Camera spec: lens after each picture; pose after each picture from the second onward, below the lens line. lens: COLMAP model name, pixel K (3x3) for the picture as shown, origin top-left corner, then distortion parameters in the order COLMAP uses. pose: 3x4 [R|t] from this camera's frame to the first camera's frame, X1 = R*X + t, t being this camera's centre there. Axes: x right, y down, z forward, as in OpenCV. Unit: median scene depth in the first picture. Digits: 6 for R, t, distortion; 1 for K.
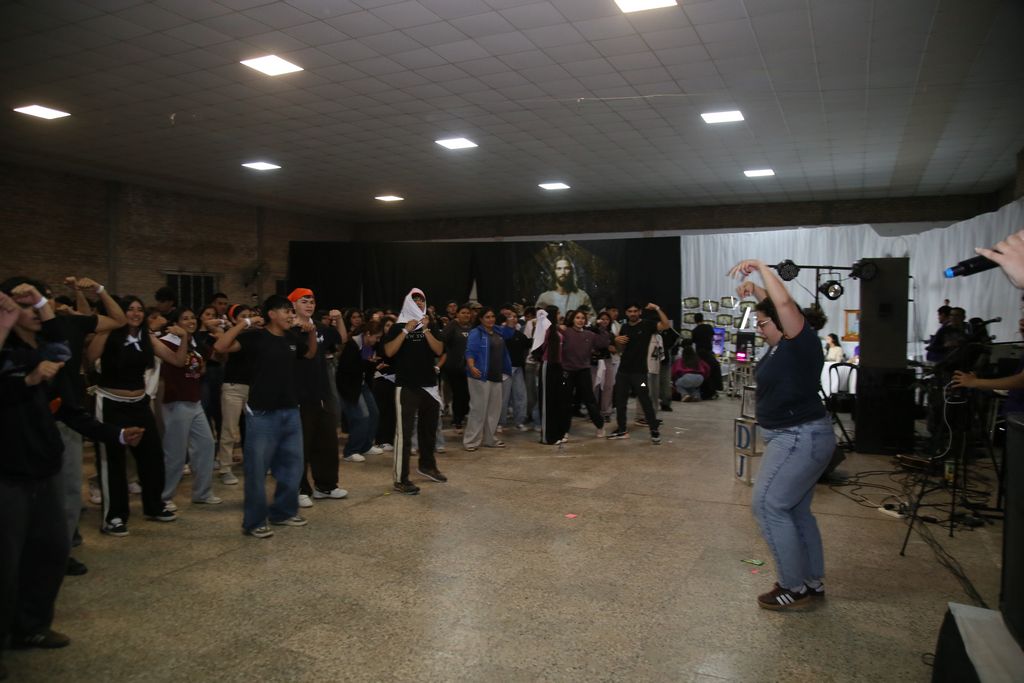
lens RADIAL K [[737.0, 0, 509.5], [0, 737.0, 354.8], [0, 0, 1]] dist [-0.087611, 0.018489]
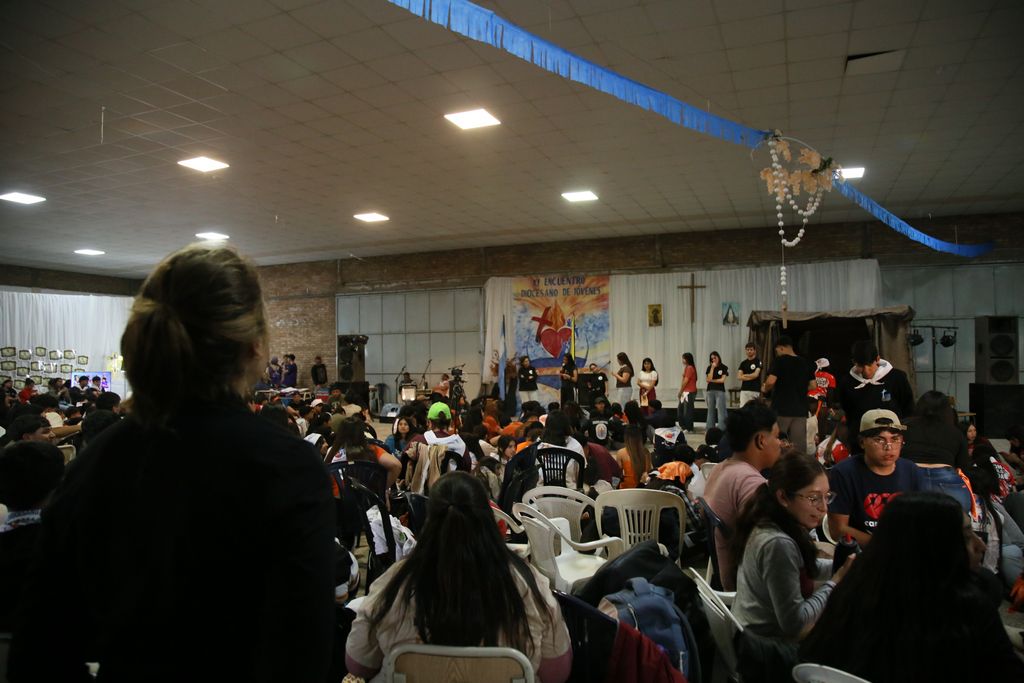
lens RADIAL K [[701.6, 0, 510.5], [0, 701.6, 346.6], [0, 0, 1]] dist [-0.115809, 0.065280]
pose [[-0.045404, 0.009214, 0.998926, -0.830830], [0.064933, 0.997870, -0.006253, -0.023425], [-0.996856, 0.064580, -0.045905, 0.291125]]
